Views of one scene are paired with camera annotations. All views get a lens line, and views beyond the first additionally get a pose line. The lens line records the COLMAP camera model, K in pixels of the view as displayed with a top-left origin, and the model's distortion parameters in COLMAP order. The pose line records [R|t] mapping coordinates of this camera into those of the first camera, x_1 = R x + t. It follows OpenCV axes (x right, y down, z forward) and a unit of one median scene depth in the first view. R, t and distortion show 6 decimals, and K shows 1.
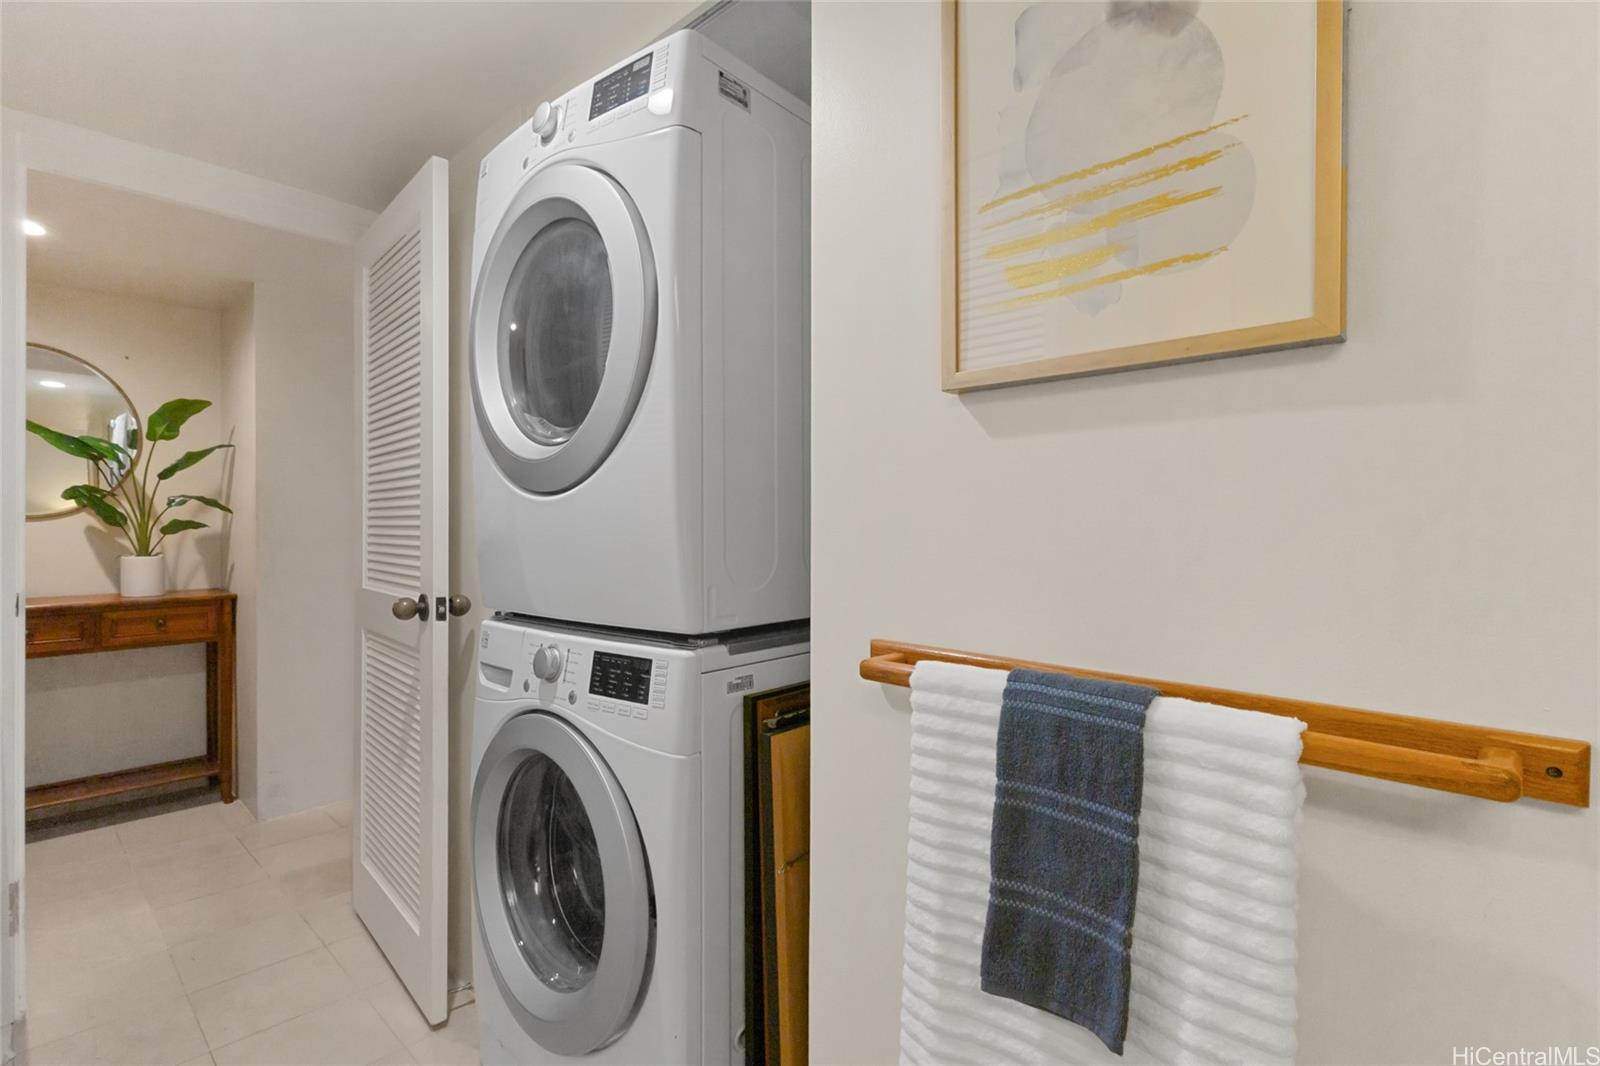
lens RADIAL K [[723.7, 0, 800.0], [0, 723.7, 533.0], [0, 0, 1]] dist [0.001848, -0.000938]
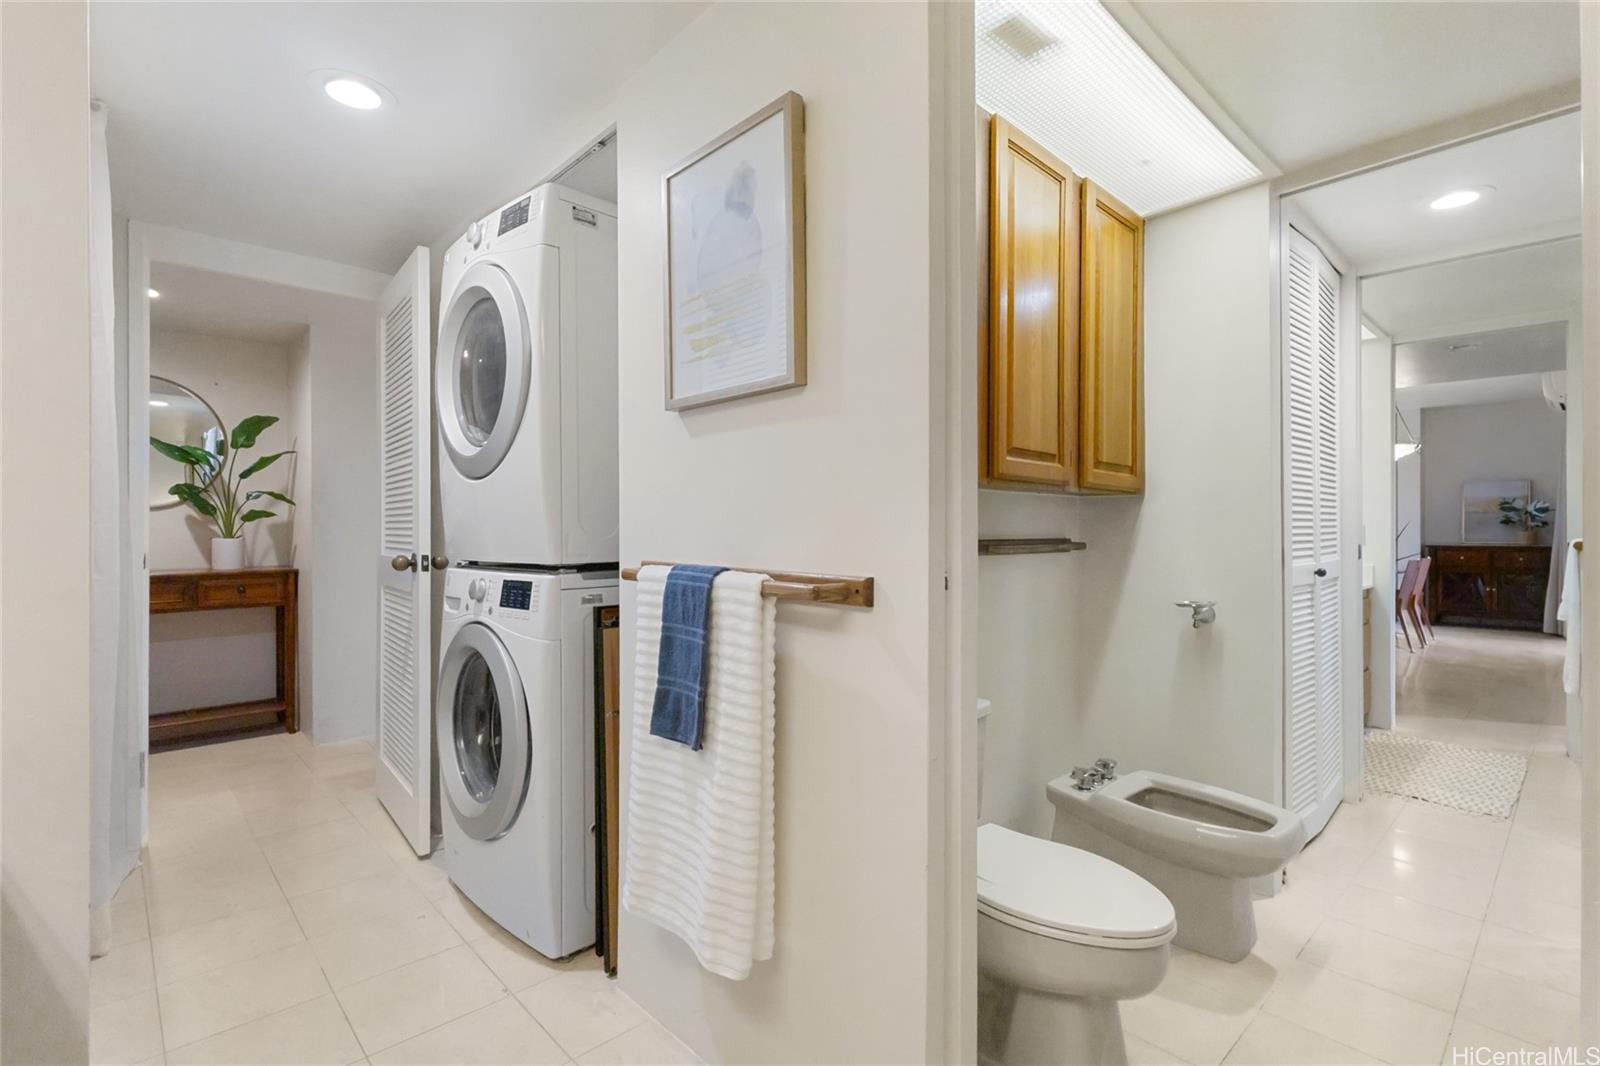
lens RADIAL K [[739.5, 0, 823.4], [0, 739.5, 535.0], [0, 0, 1]] dist [0.001406, 0.000632]
pose [[0.997996, -0.004585, -0.063110, 0.294946], [0.004271, 0.999978, -0.005124, 0.047206], [0.063132, 0.004845, 0.997993, -0.313928]]
